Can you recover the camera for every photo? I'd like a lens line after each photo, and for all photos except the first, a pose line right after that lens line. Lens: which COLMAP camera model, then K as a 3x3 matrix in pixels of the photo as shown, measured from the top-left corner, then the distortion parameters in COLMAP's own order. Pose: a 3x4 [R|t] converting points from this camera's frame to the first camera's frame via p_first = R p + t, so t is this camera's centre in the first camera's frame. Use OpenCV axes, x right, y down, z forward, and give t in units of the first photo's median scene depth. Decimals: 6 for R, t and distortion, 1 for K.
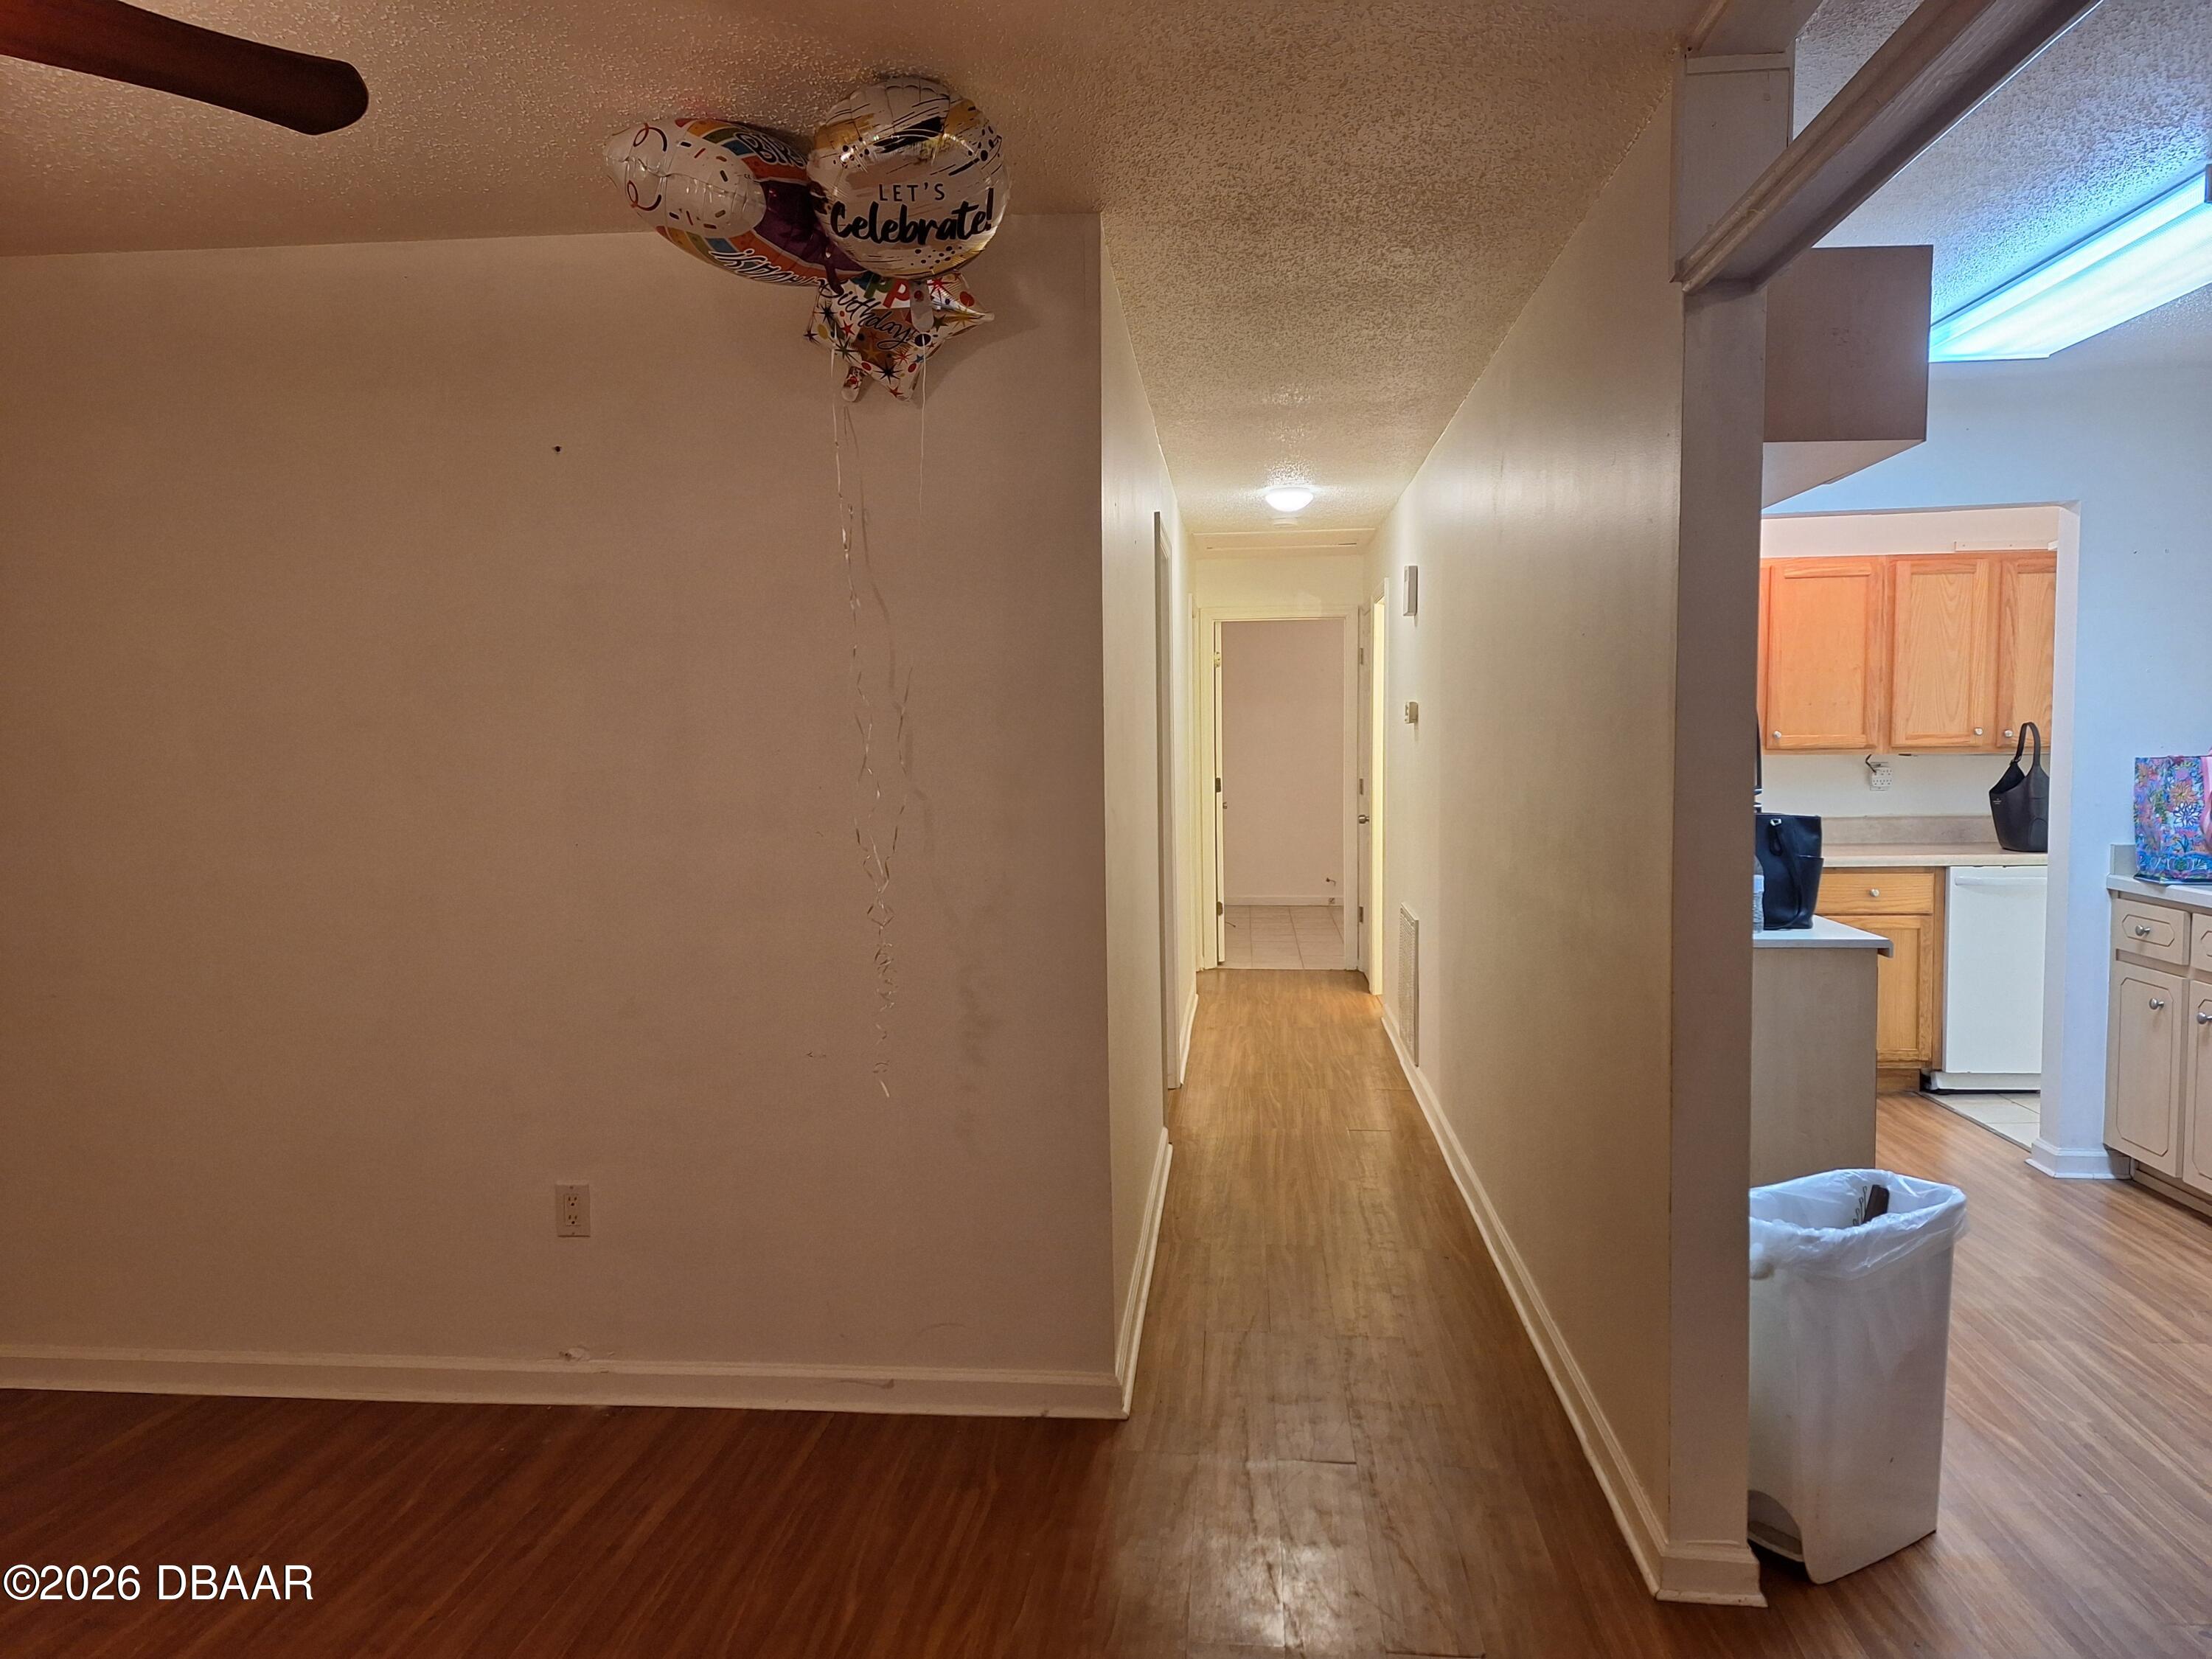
lens RADIAL K [[1555.5, 0, 1094.7], [0, 1555.5, 842.9], [0, 0, 1]] dist [0.033248, -0.009761]
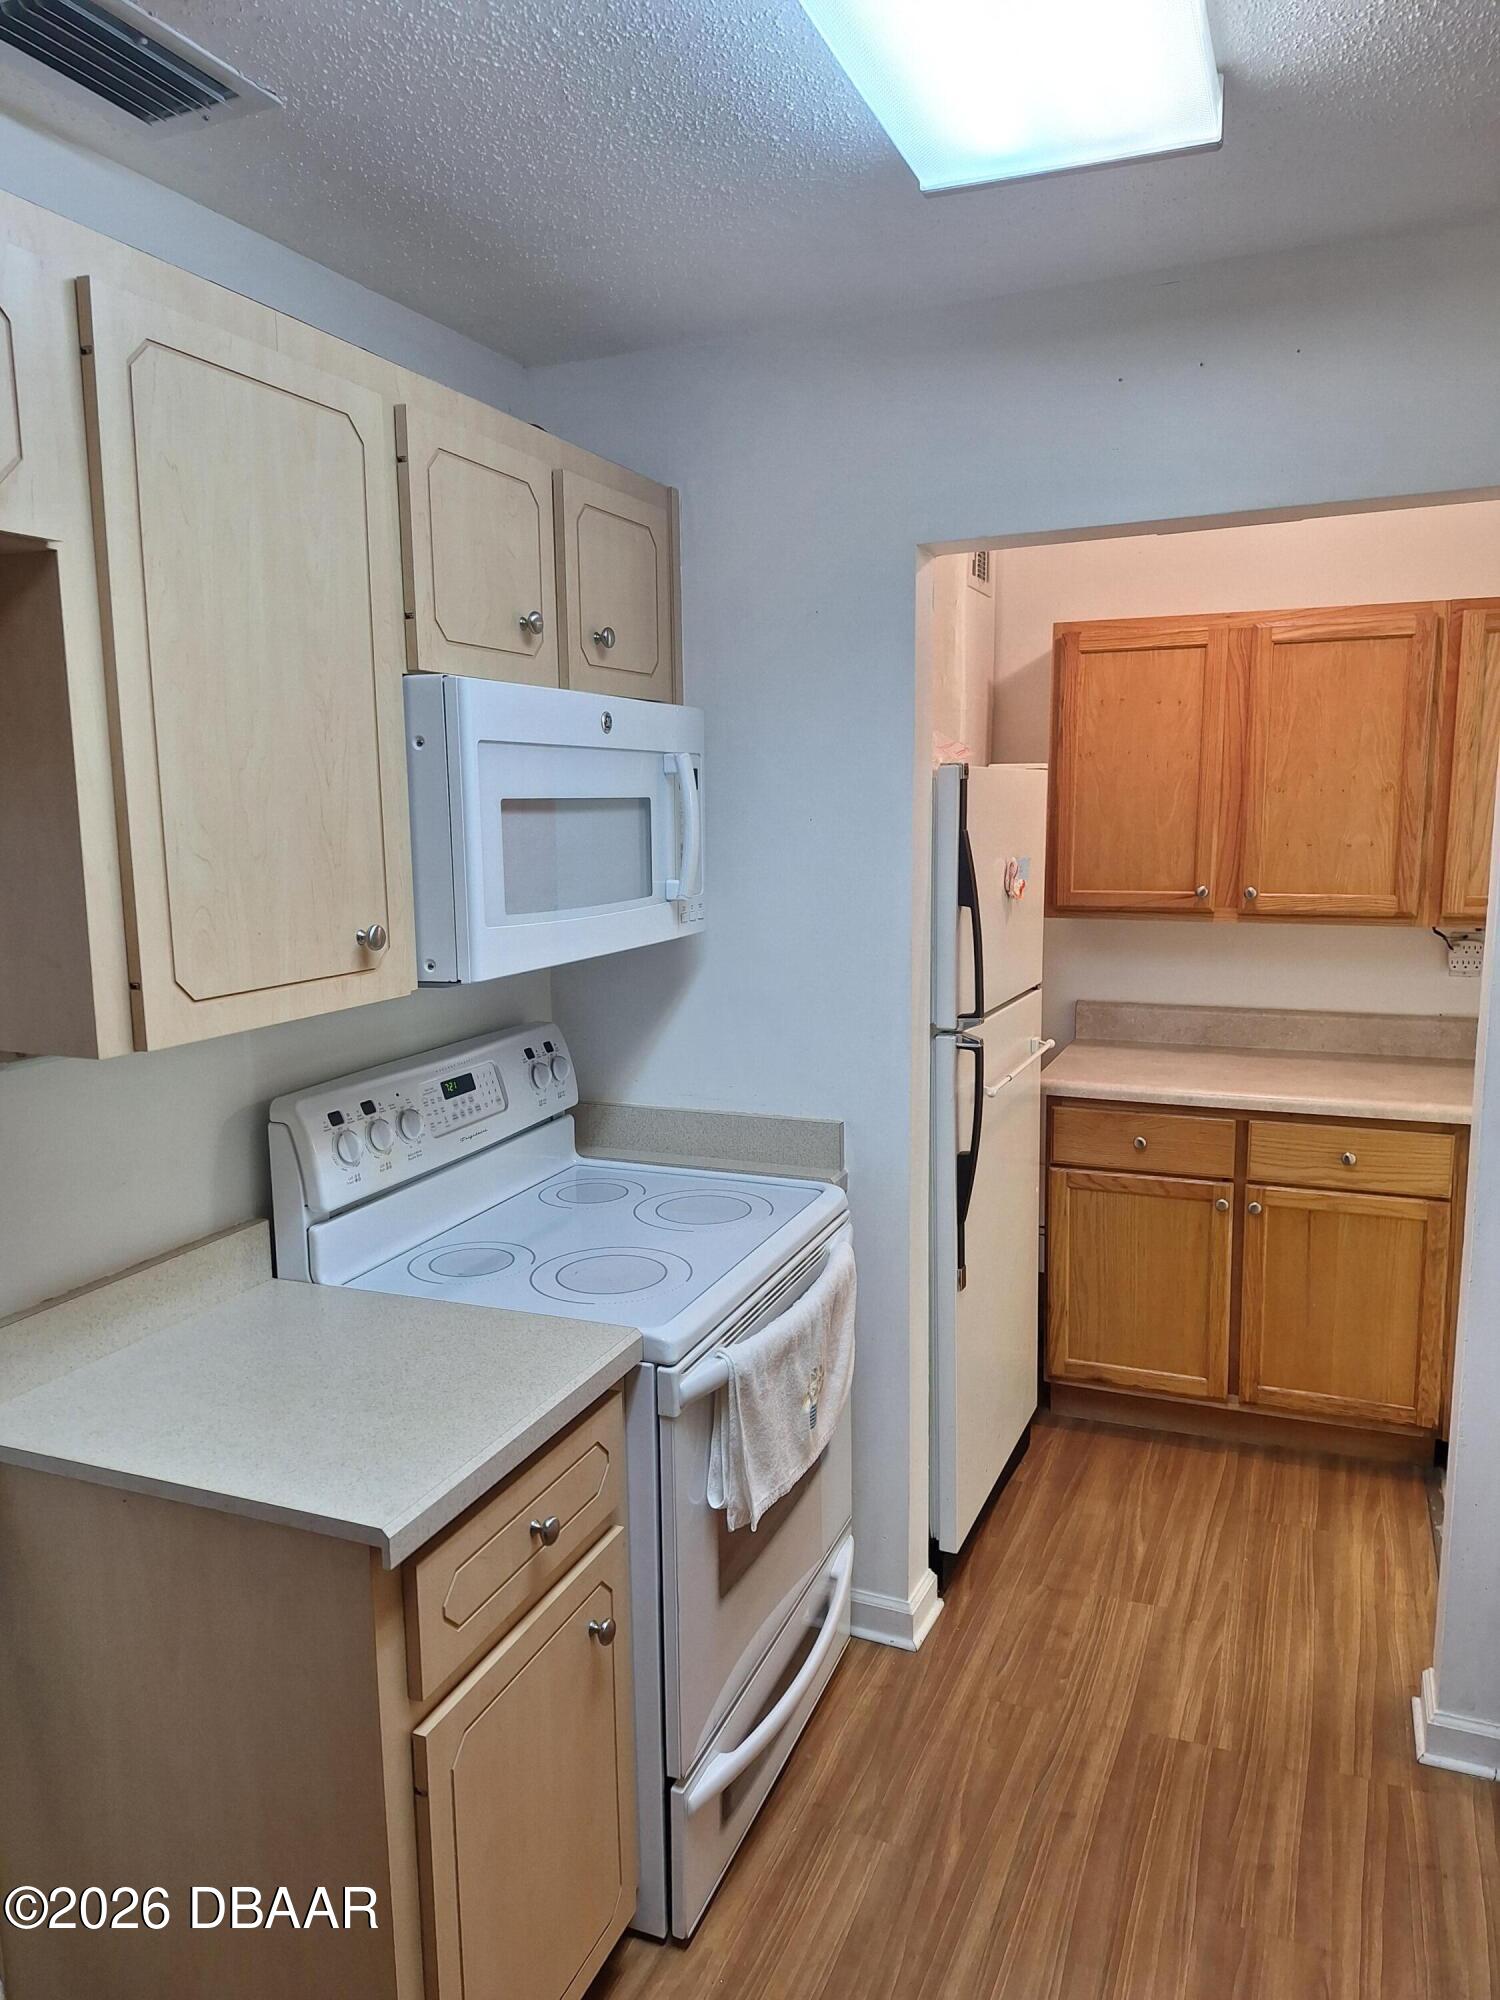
lens RADIAL K [[1406.4, 0, 753.3], [0, 1406.4, 1013.4], [0, 0, 1]] dist [0.033248, -0.009761]
pose [[0.956208, 0.047526, -0.288803, 0.414650], [-0.023665, 0.996052, 0.085559, -0.065093], [0.291729, -0.074977, 0.953558, 0.385175]]
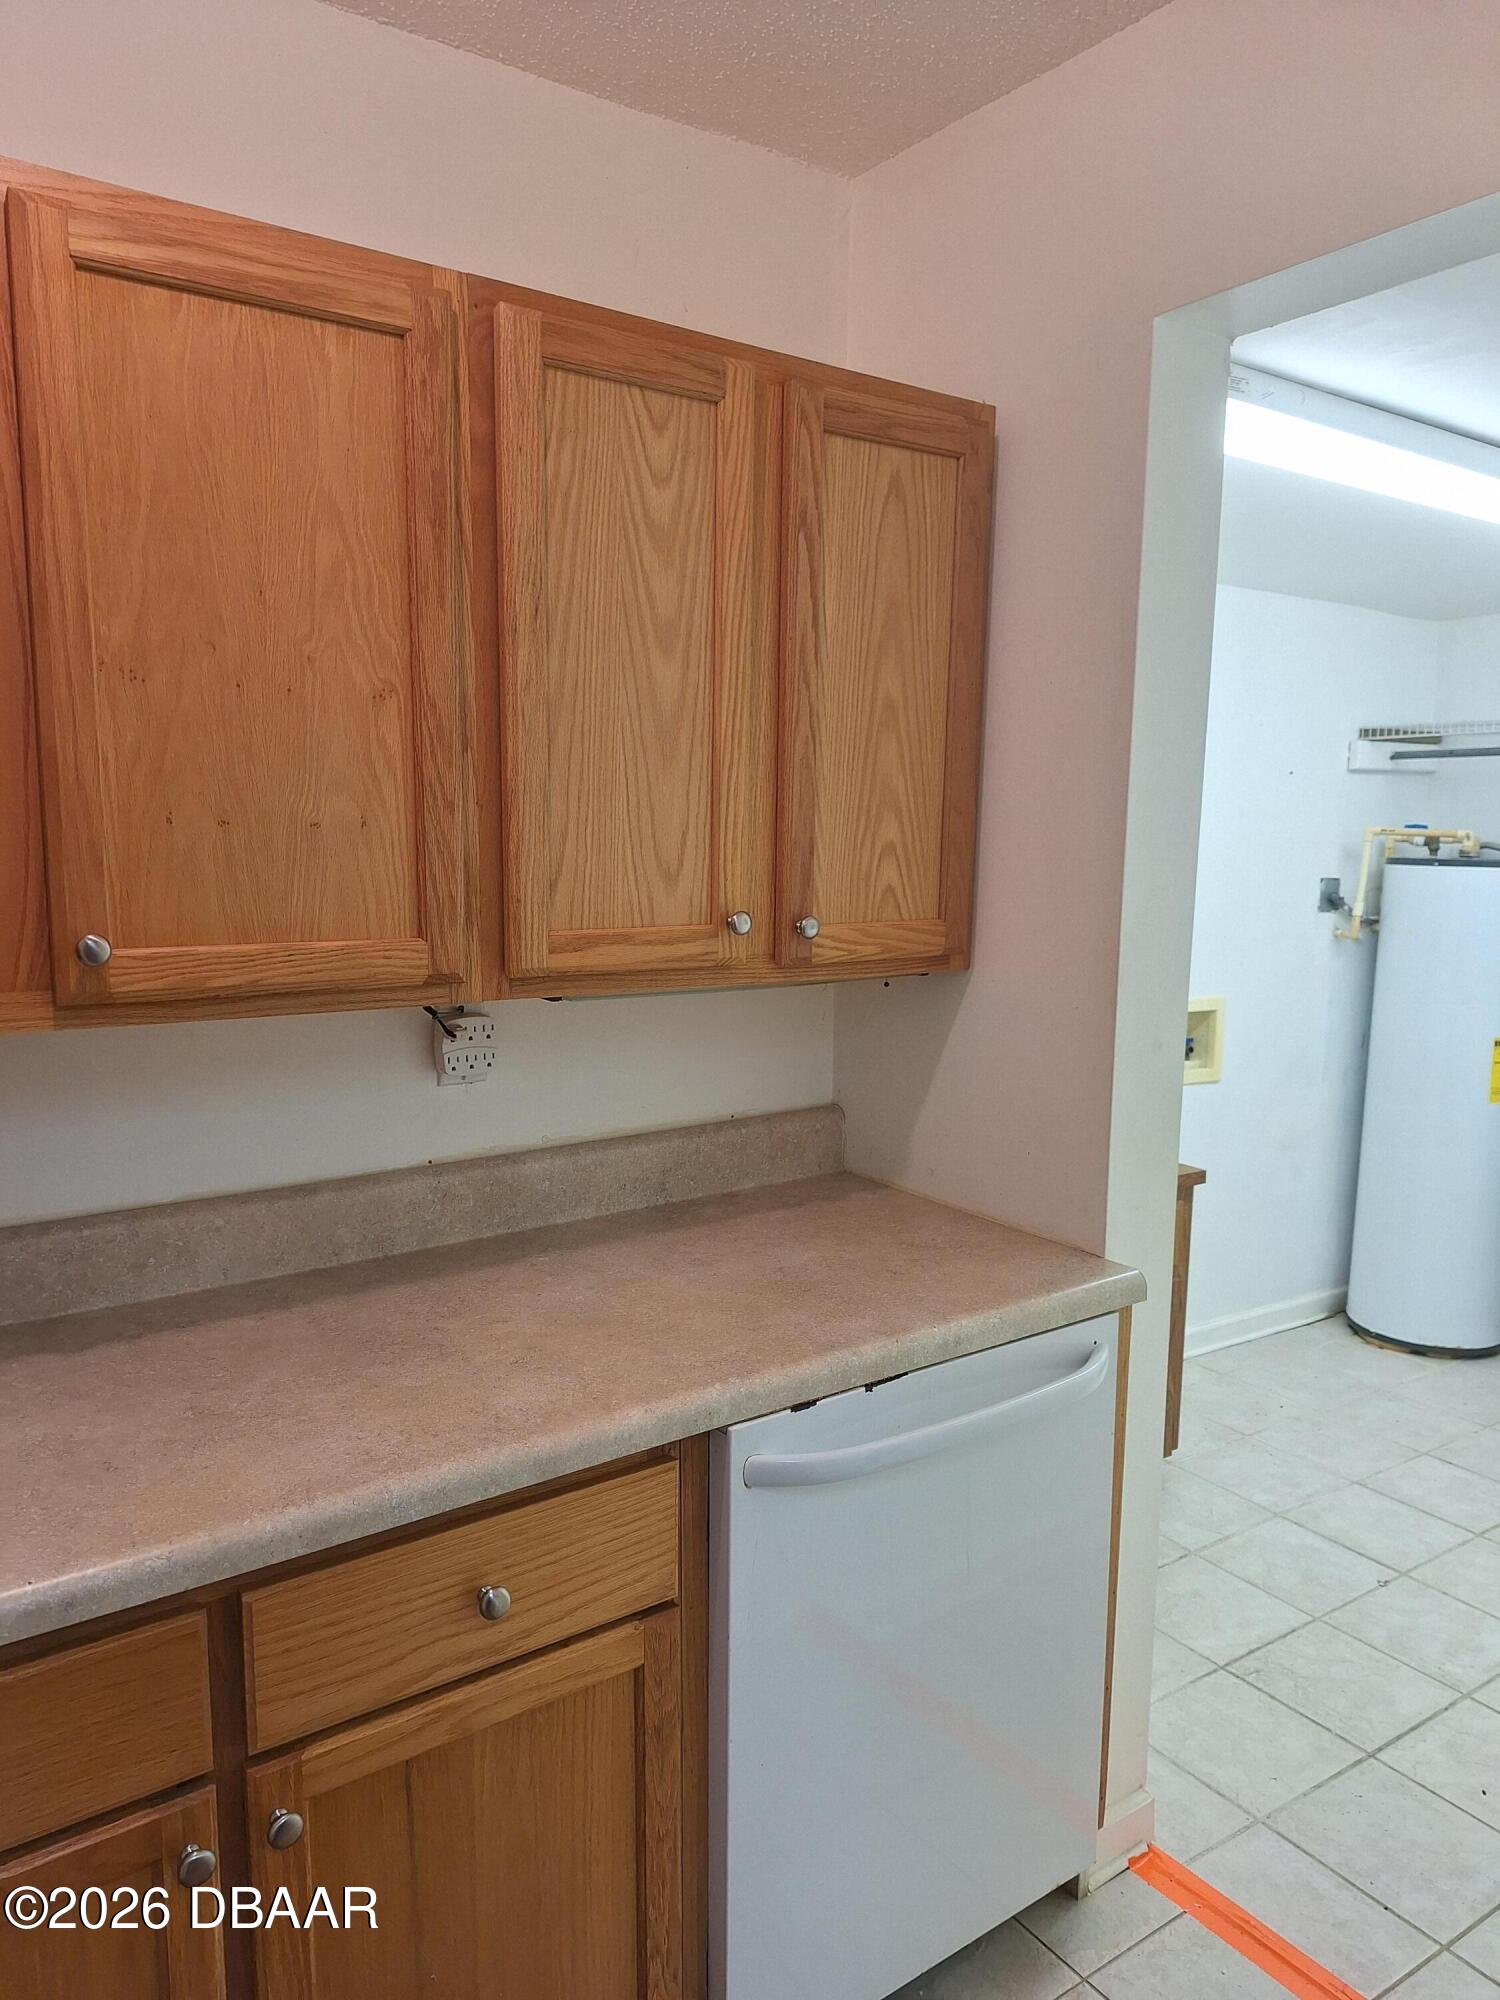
lens RADIAL K [[1406.4, 0, 745.7], [0, 1406.4, 1031.5], [0, 0, 1]] dist [0.033248, -0.009761]
pose [[0.762585, -0.075369, 0.642483, 0.375715], [0.027485, 0.996068, 0.084225, -0.072805], [-0.646304, -0.046570, 0.761657, 0.777364]]
